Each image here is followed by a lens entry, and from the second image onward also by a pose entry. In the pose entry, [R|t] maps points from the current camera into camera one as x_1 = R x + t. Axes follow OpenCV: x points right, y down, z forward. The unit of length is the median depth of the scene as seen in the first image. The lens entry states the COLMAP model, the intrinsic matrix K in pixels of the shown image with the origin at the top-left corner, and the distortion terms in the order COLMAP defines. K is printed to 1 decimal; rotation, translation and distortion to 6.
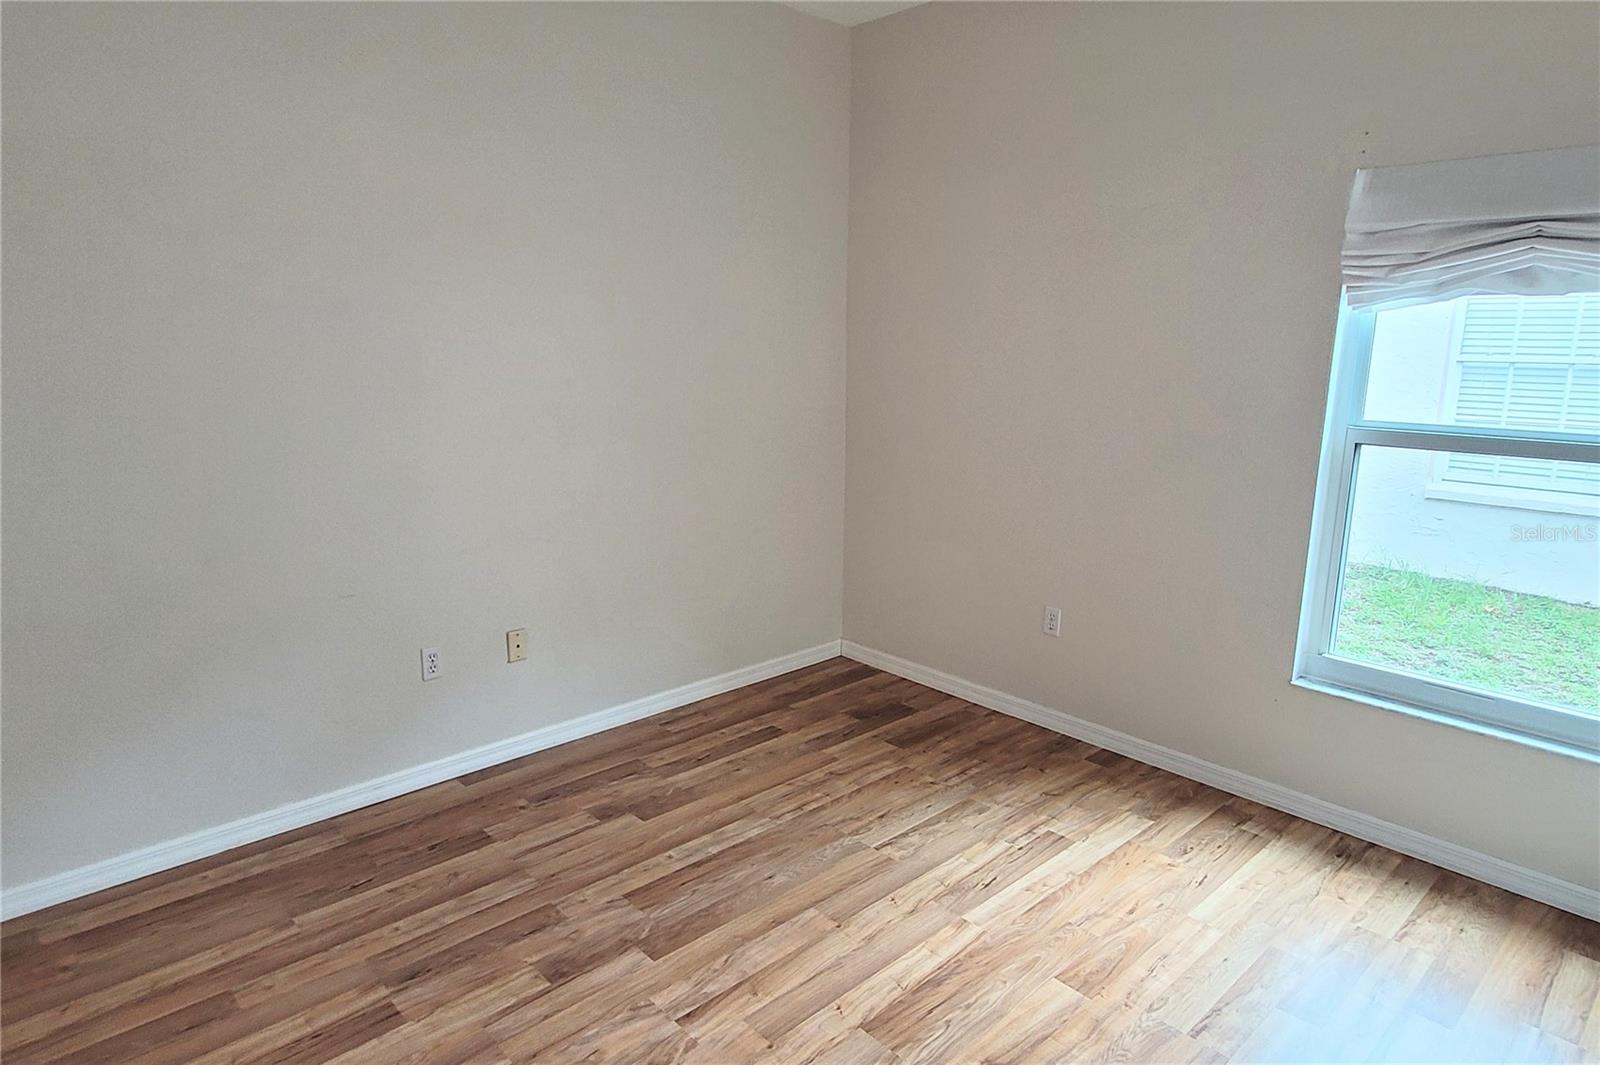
lens RADIAL K [[945.6, 0, 807.2], [0, 945.6, 532.7], [0, 0, 1]] dist [0.008107, -0.006006]
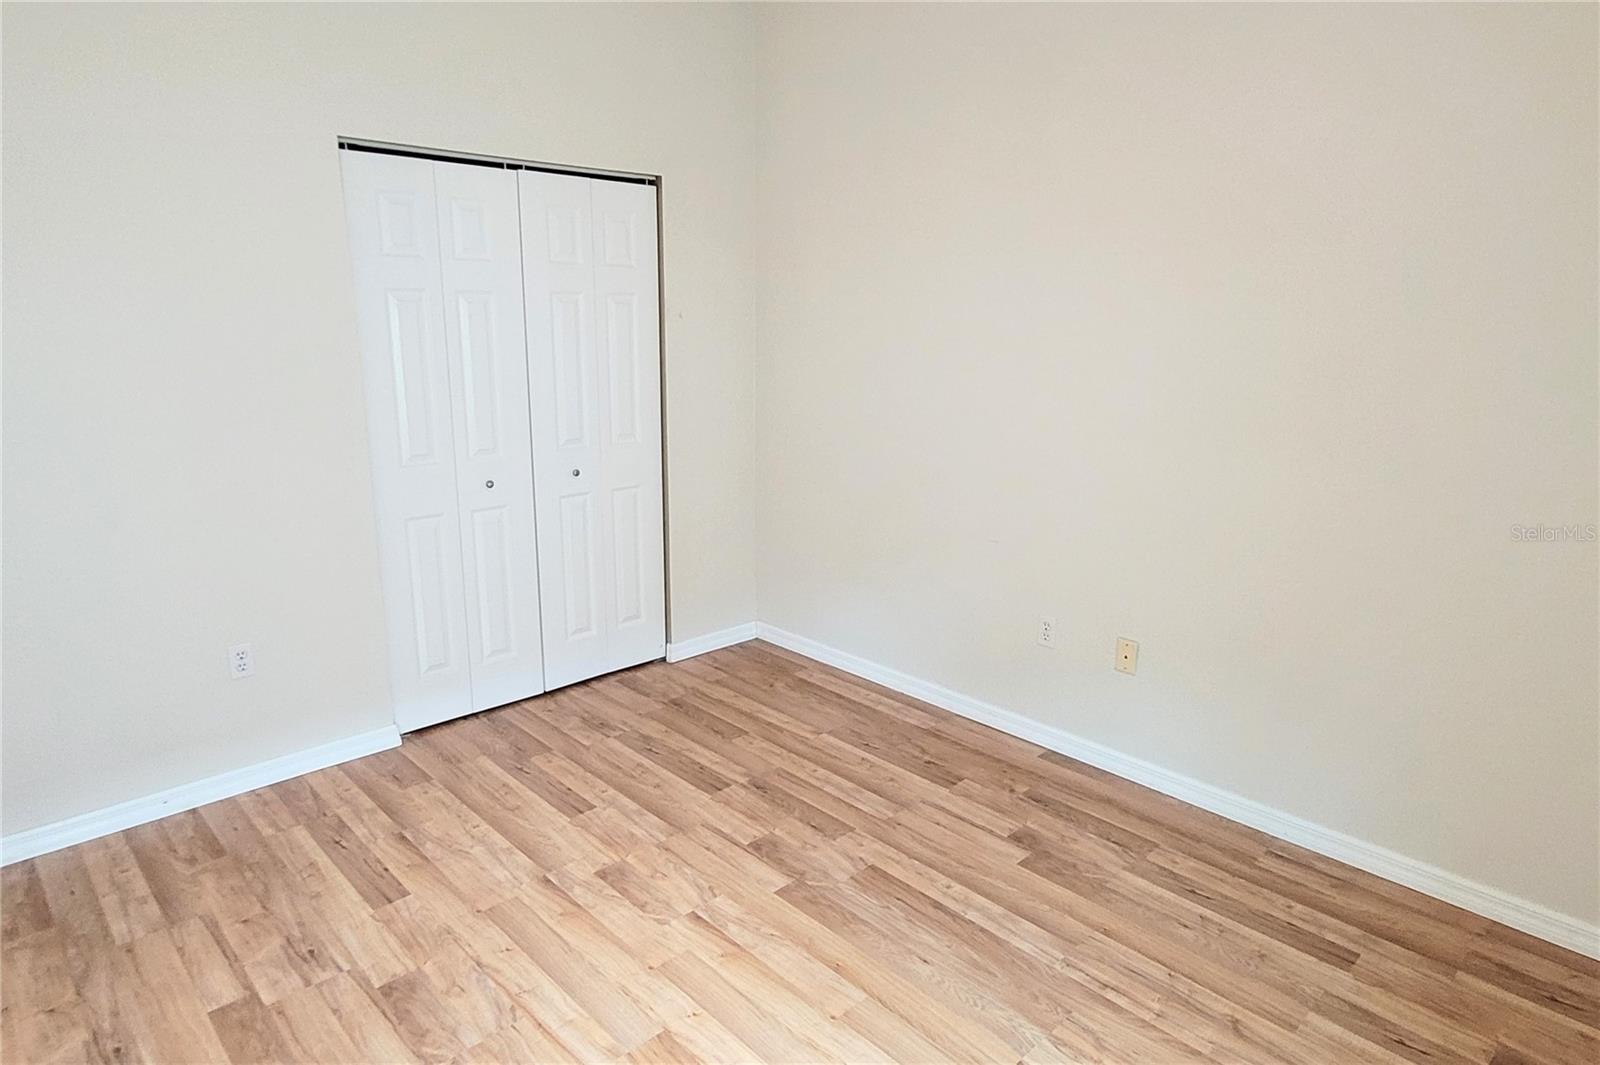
lens RADIAL K [[945.6, 0, 809.0], [0, 945.6, 541.1], [0, 0, 1]] dist [0.008107, -0.006006]
pose [[0.015993, 0.236464, -0.971509, 0.639122], [-0.217031, 0.949289, 0.227483, -0.149475], [0.976034, 0.207209, 0.066502, 0.706445]]
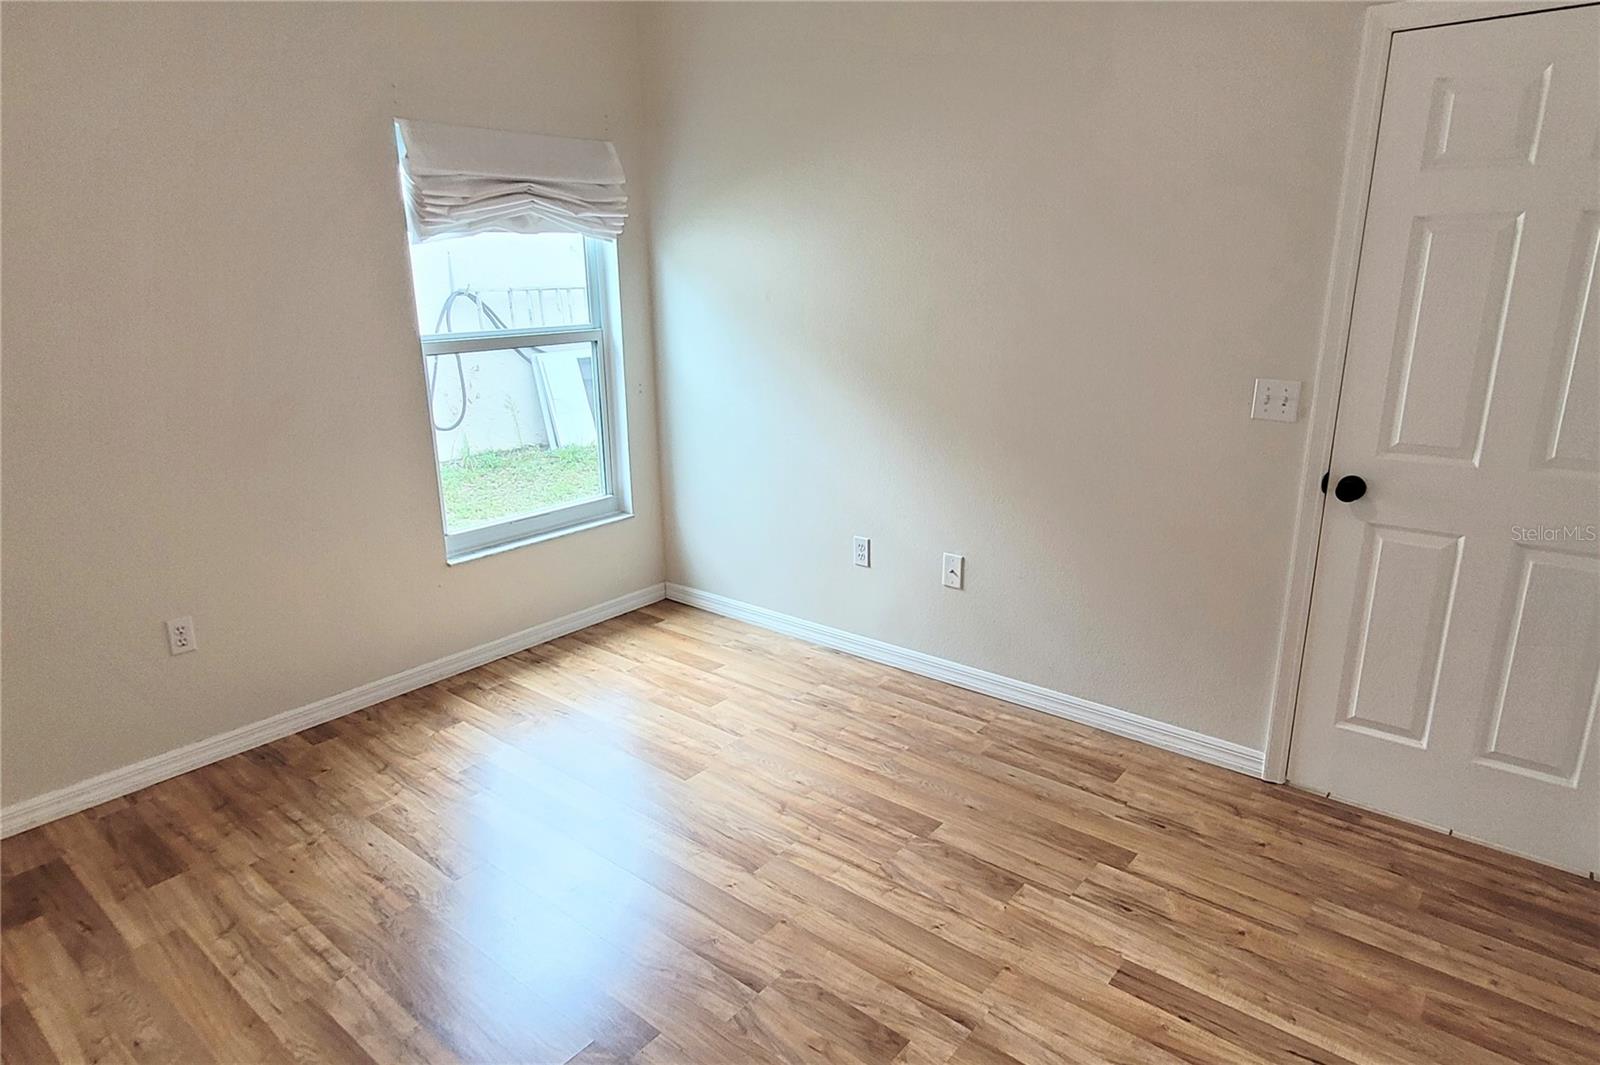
lens RADIAL K [[945.6, 0, 807.9], [0, 945.6, 529.4], [0, 0, 1]] dist [0.008107, -0.006006]
pose [[-0.129115, -0.275086, 0.952710, -0.676981], [0.214623, 0.930228, 0.297680, -0.141060], [-0.968125, 0.242908, -0.061067, 0.654289]]
